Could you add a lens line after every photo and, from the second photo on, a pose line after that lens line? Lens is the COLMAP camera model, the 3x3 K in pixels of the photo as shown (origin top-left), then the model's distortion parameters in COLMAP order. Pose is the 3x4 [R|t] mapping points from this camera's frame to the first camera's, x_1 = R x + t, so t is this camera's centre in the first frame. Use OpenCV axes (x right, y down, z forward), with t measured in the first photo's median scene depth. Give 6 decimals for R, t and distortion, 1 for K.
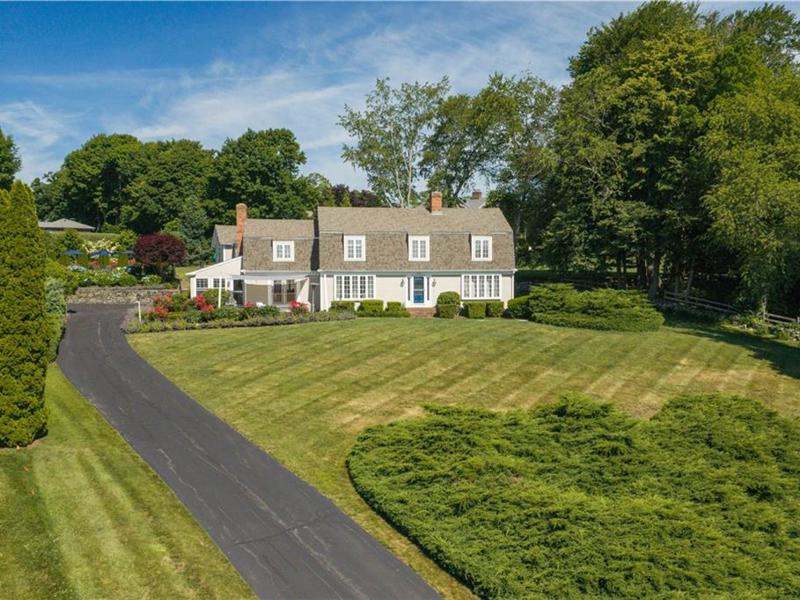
lens RADIAL K [[725.4, 0, 415.1], [0, 725.4, 301.5], [0, 0, 1]] dist [0.007254, 0.004732]
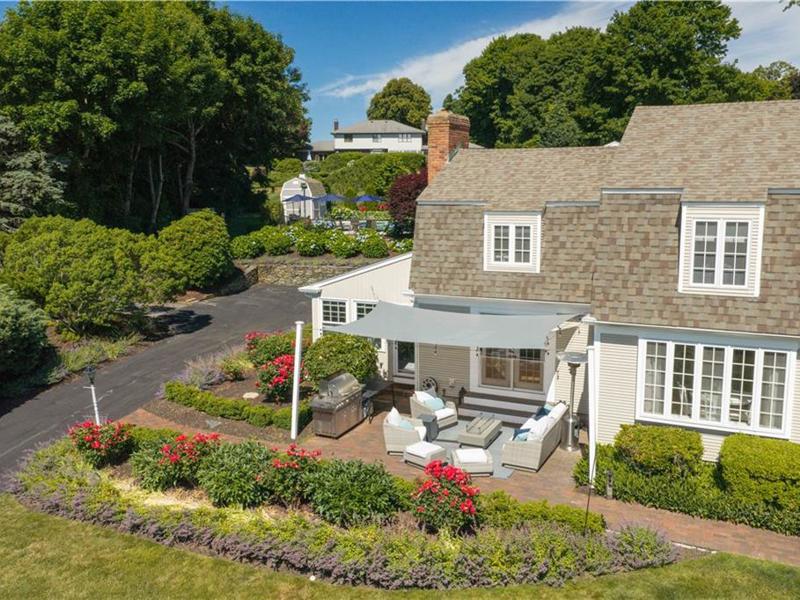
lens RADIAL K [[725.4, 0, 415.1], [0, 725.4, 301.5], [0, 0, 1]] dist [0.007254, 0.004732]
pose [[0.825679, 0.086699, -0.557439, -0.017691], [-0.018208, 0.991701, 0.127270, -0.069809], [0.563847, -0.094934, 0.820405, 0.559788]]
